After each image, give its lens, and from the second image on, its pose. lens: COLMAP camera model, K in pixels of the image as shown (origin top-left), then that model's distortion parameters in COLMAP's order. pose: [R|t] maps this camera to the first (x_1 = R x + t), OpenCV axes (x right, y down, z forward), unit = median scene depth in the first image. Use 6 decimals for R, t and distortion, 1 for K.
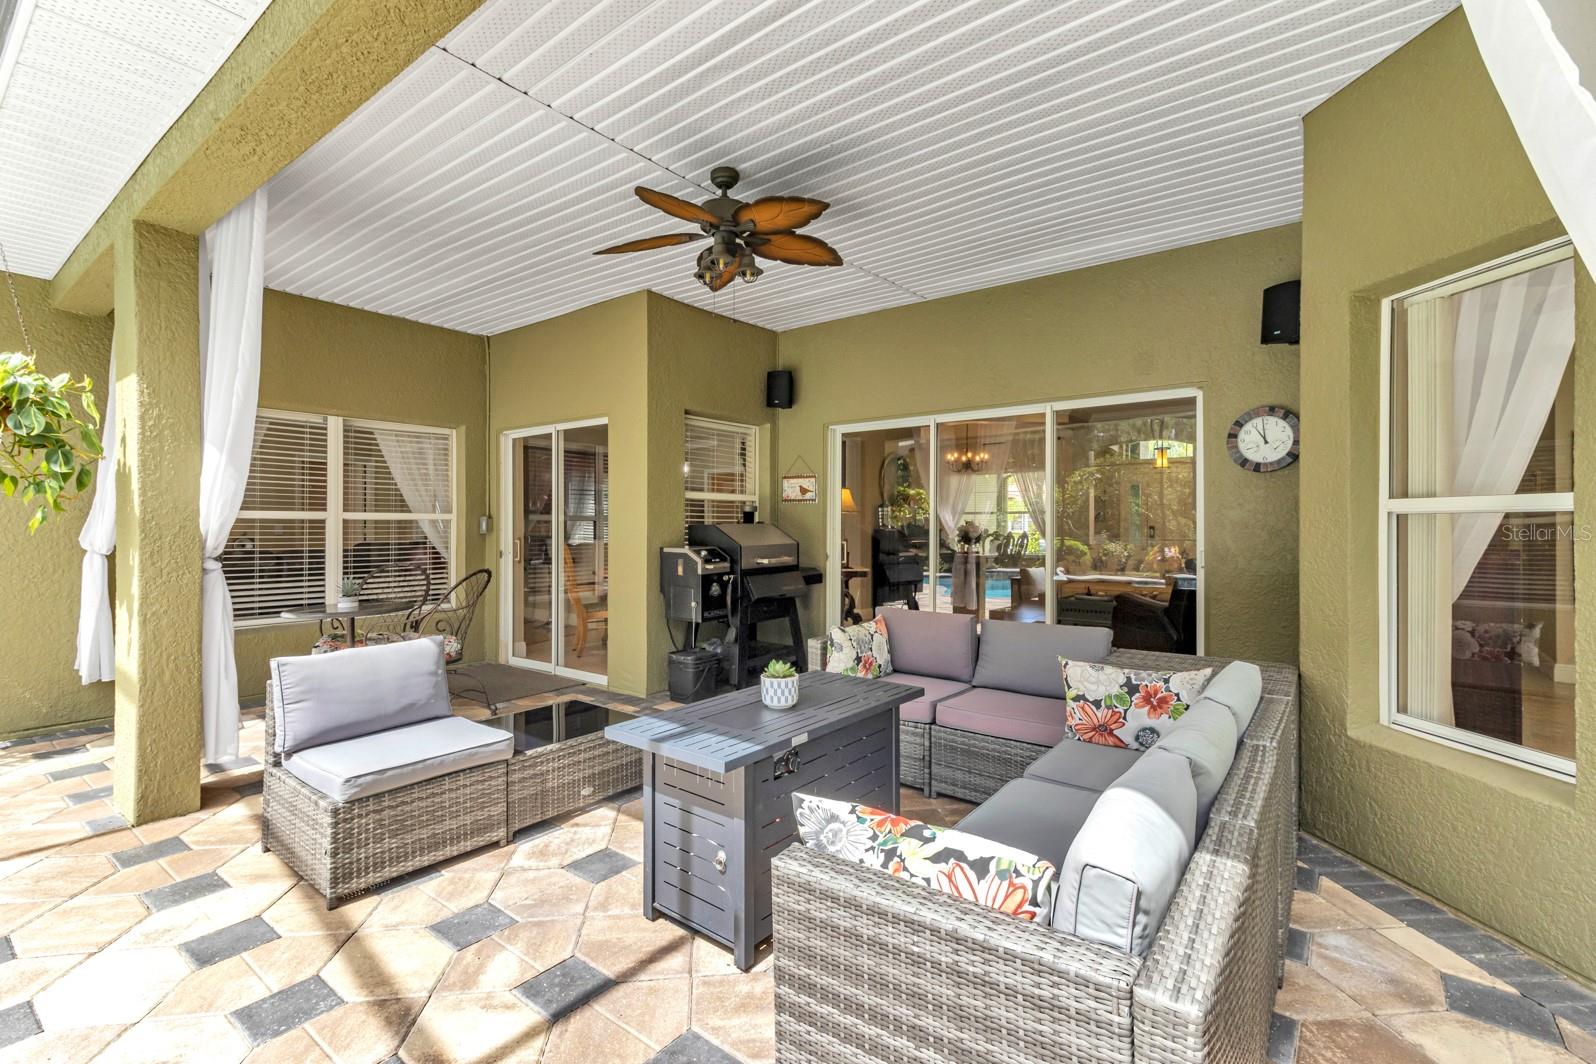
lens RADIAL K [[735.7, 0, 792.7], [0, 735.7, 524.9], [0, 0, 1]] dist [0.020157, 0.000421]
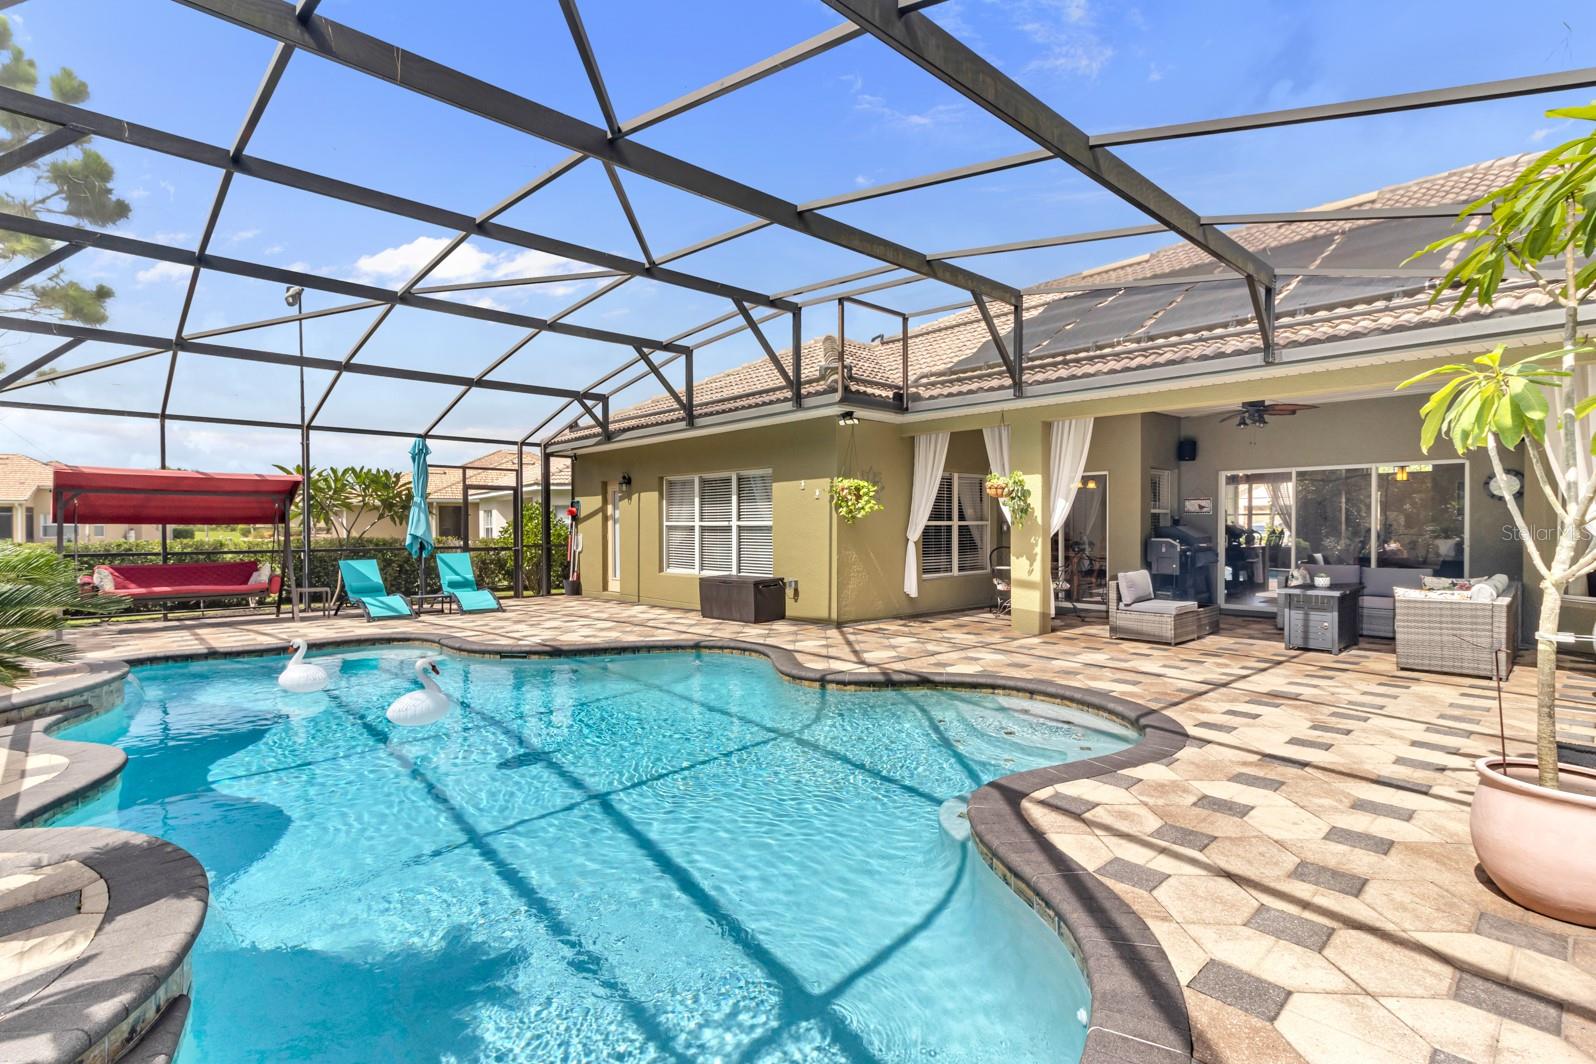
lens RADIAL K [[767.5, 0, 798.0], [0, 767.5, 532.0], [0, 0, 1]] dist [0.039400, 0.000547]
pose [[0.990119, -0.006666, -0.140070, -0.769855], [0.008006, 0.999927, 0.009009, -0.011634], [0.140000, -0.010042, 0.990101, -1.121903]]
